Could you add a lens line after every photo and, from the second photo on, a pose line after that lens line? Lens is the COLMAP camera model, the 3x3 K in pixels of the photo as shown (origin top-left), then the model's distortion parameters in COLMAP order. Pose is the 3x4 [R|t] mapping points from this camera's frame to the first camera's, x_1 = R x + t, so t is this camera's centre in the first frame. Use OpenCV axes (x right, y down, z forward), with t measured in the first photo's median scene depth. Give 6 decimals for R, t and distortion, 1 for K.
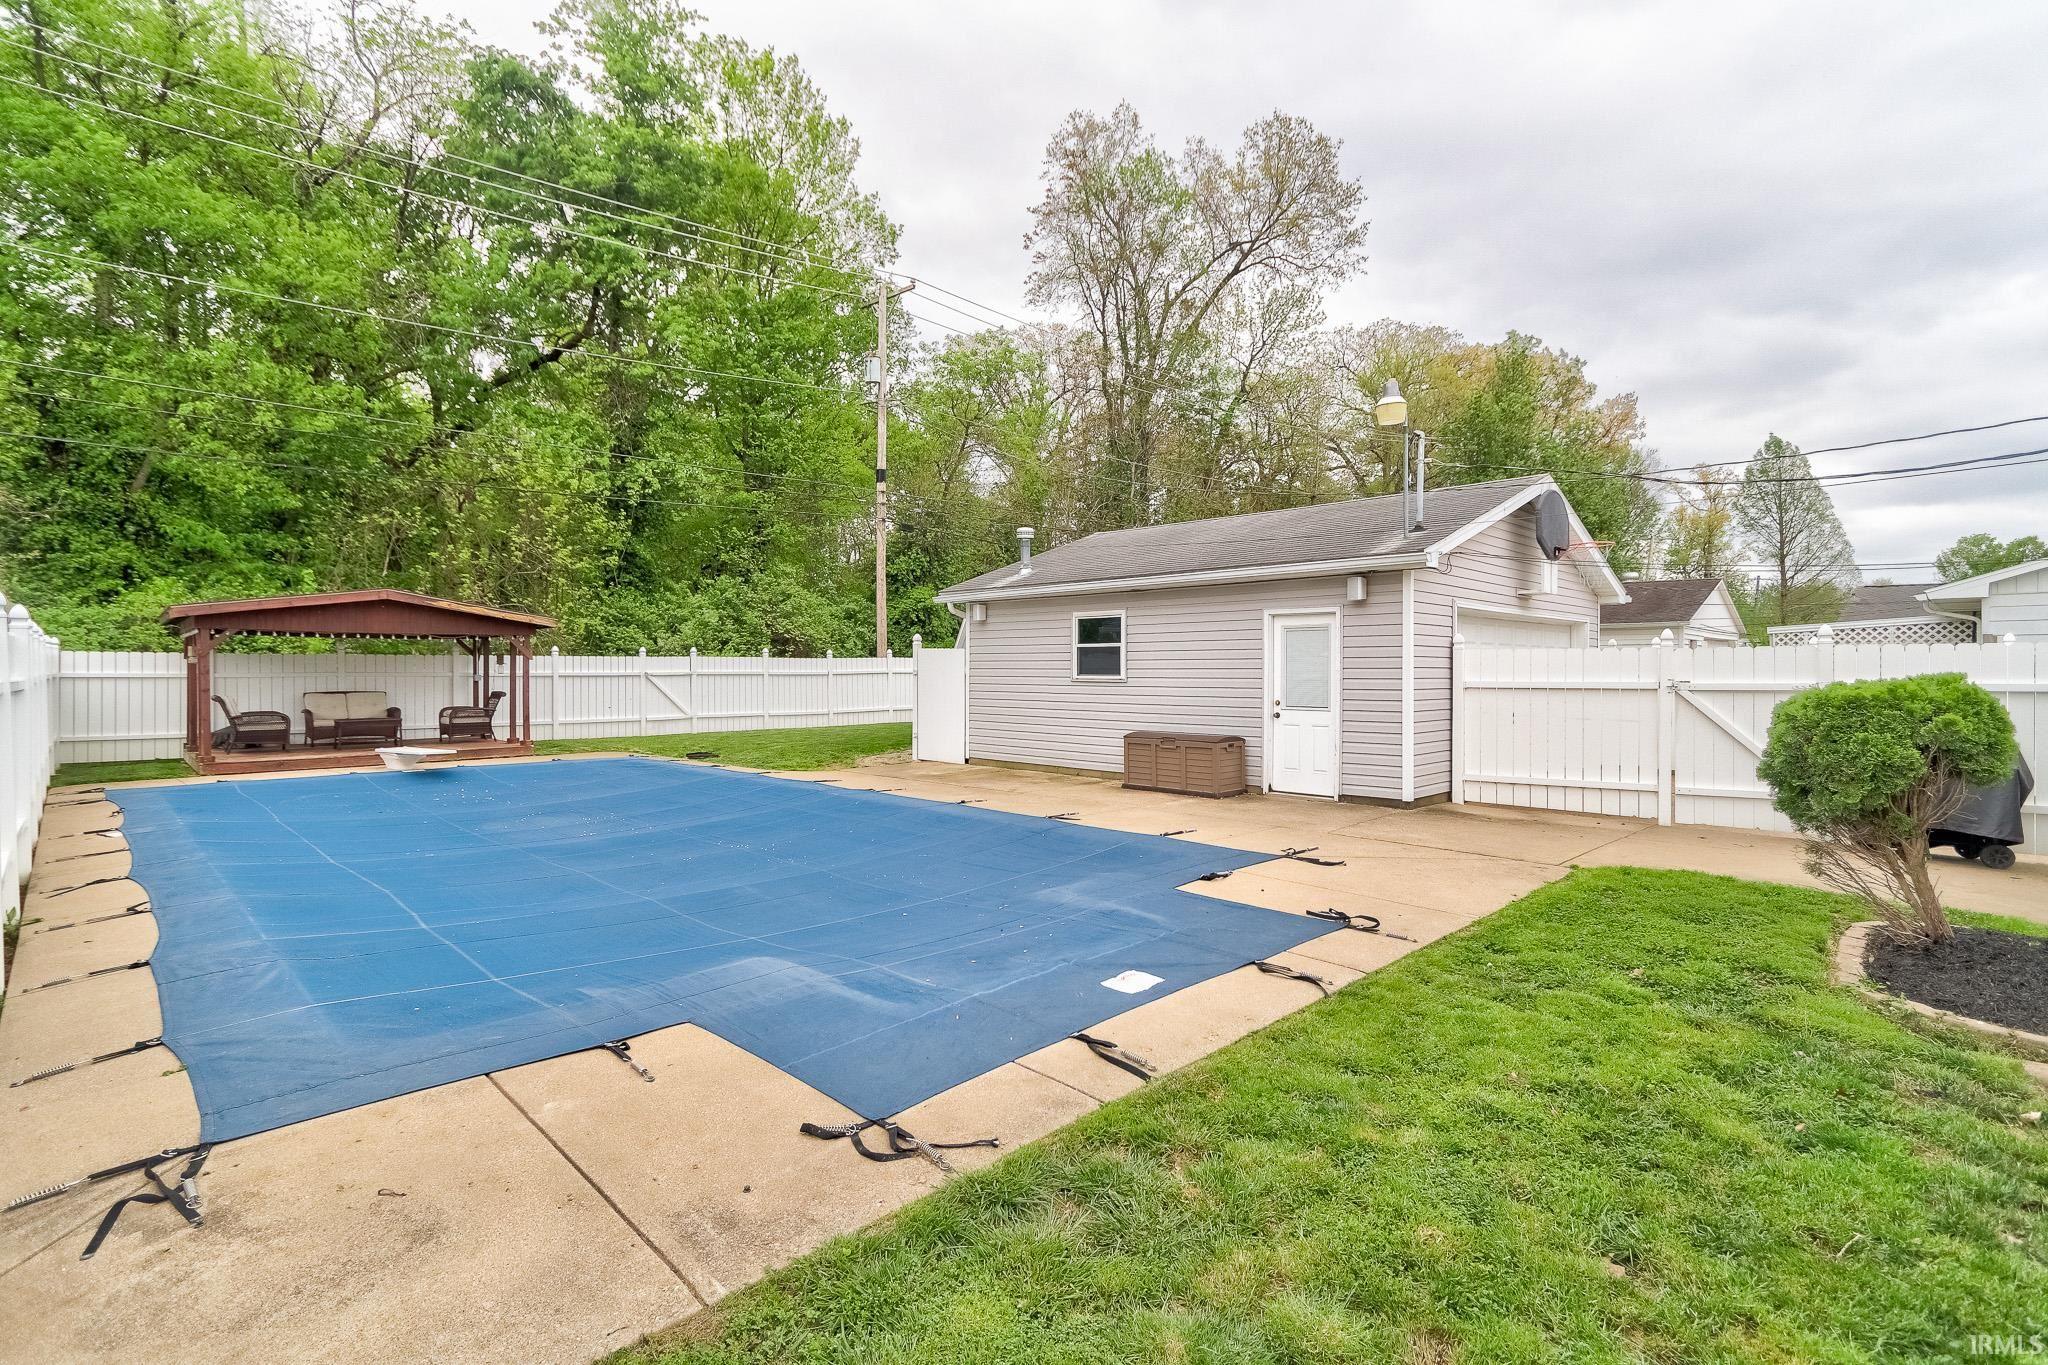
lens RADIAL K [[963.5, 0, 1028.9], [0, 963.5, 669.0], [0, 0, 1]] dist [0.004678, -0.000452]
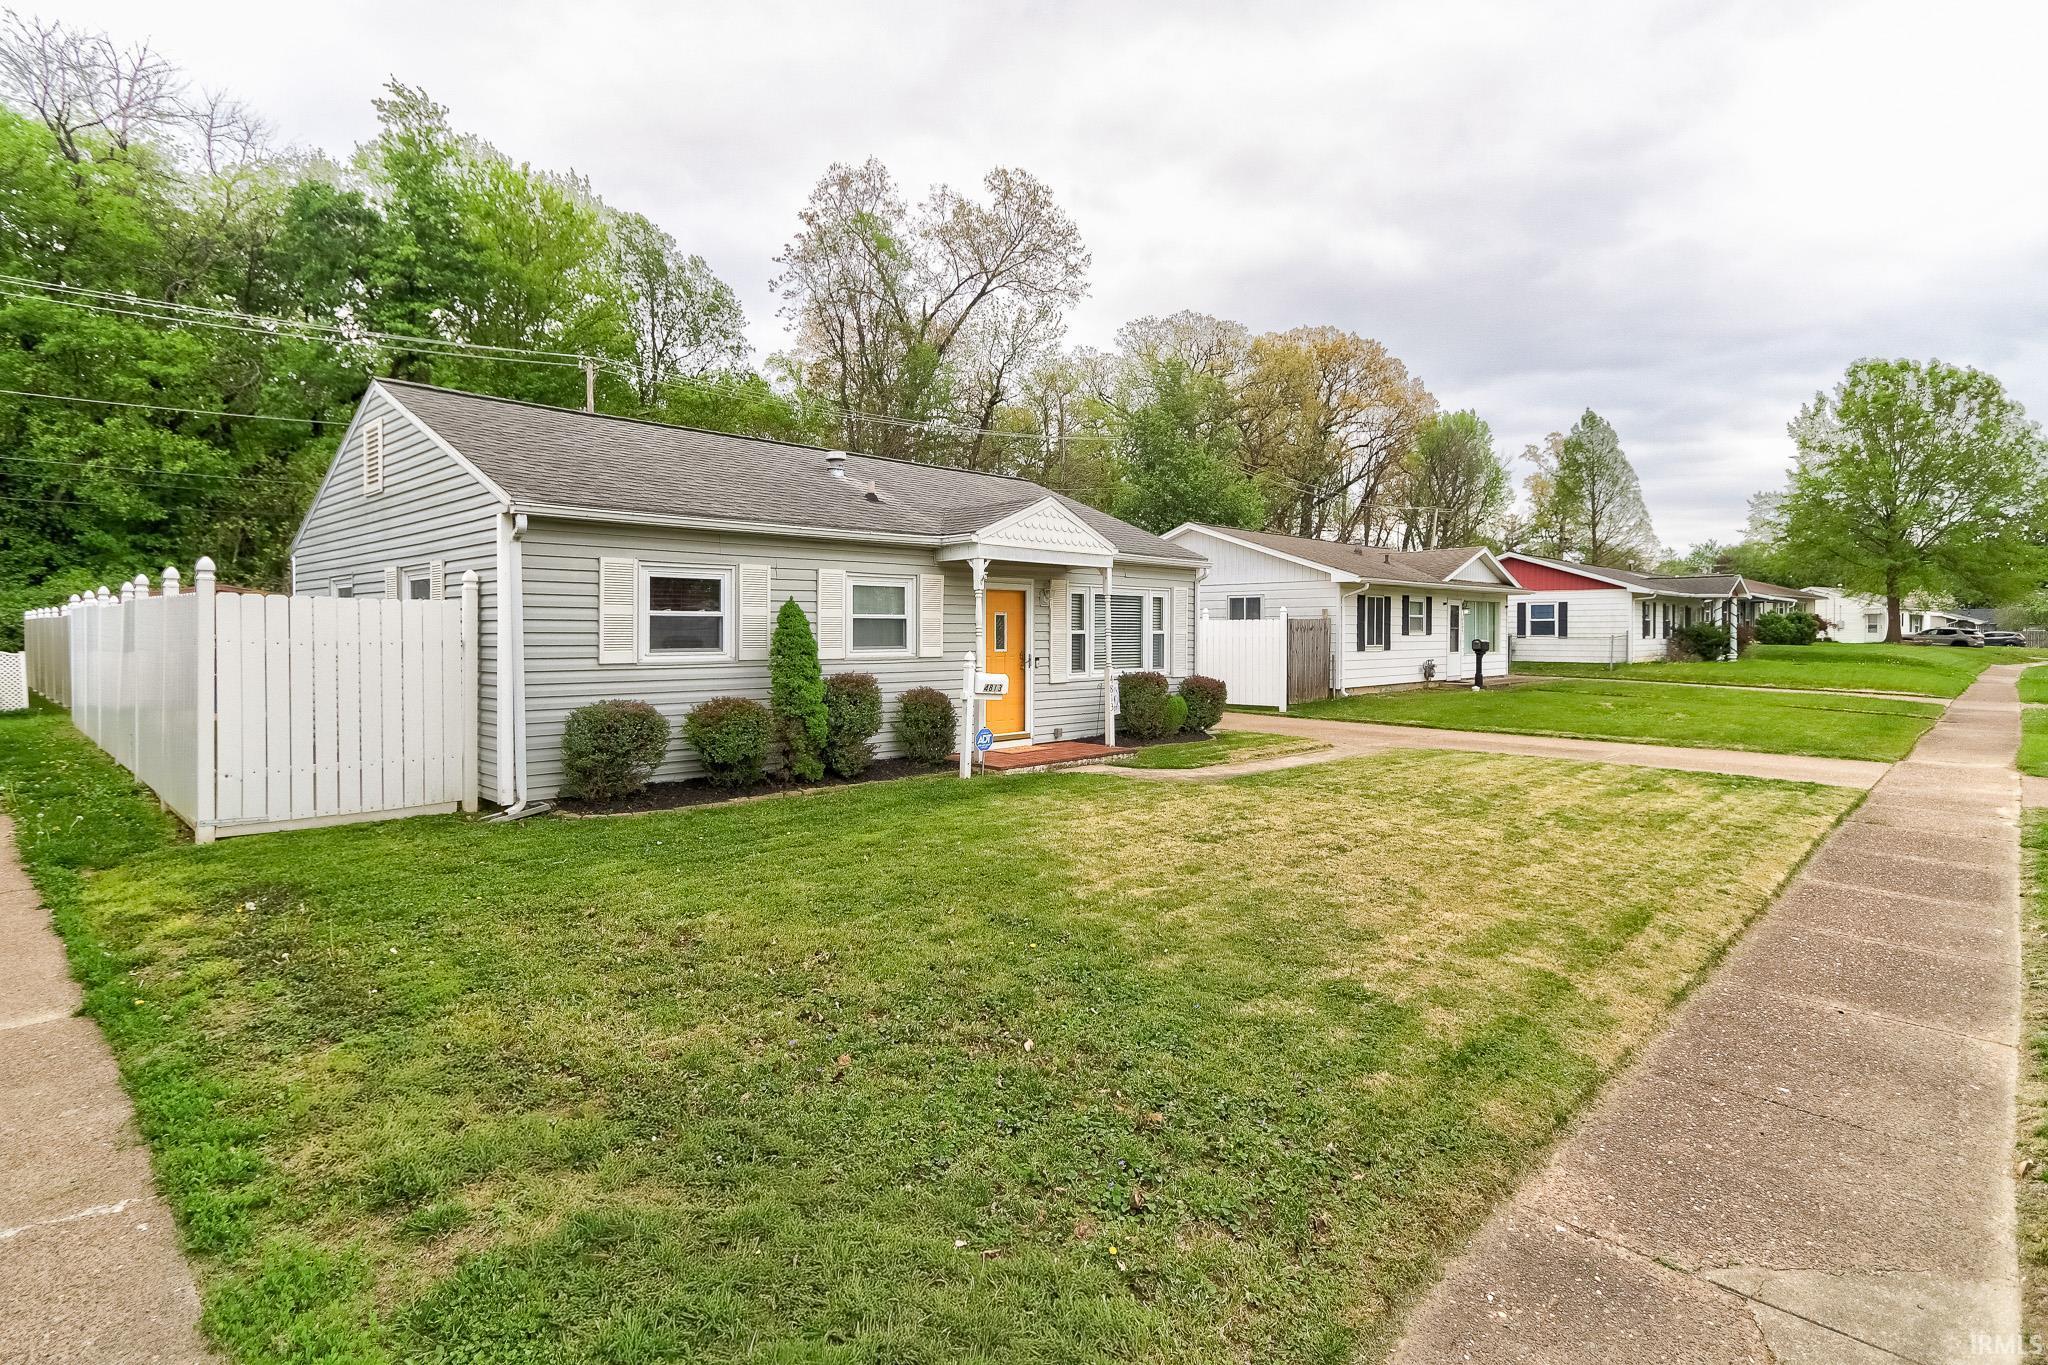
lens RADIAL K [[1040.3, 0, 1005.2], [0, 1040.3, 644.5], [0, 0, 1]] dist [0.005062, 0.001537]
pose [[0.999906, 0.001935, 0.013580, 0.507903], [-0.002100, 0.999924, 0.012163, 0.001800], [-0.013555, -0.012190, 0.999834, -0.621830]]
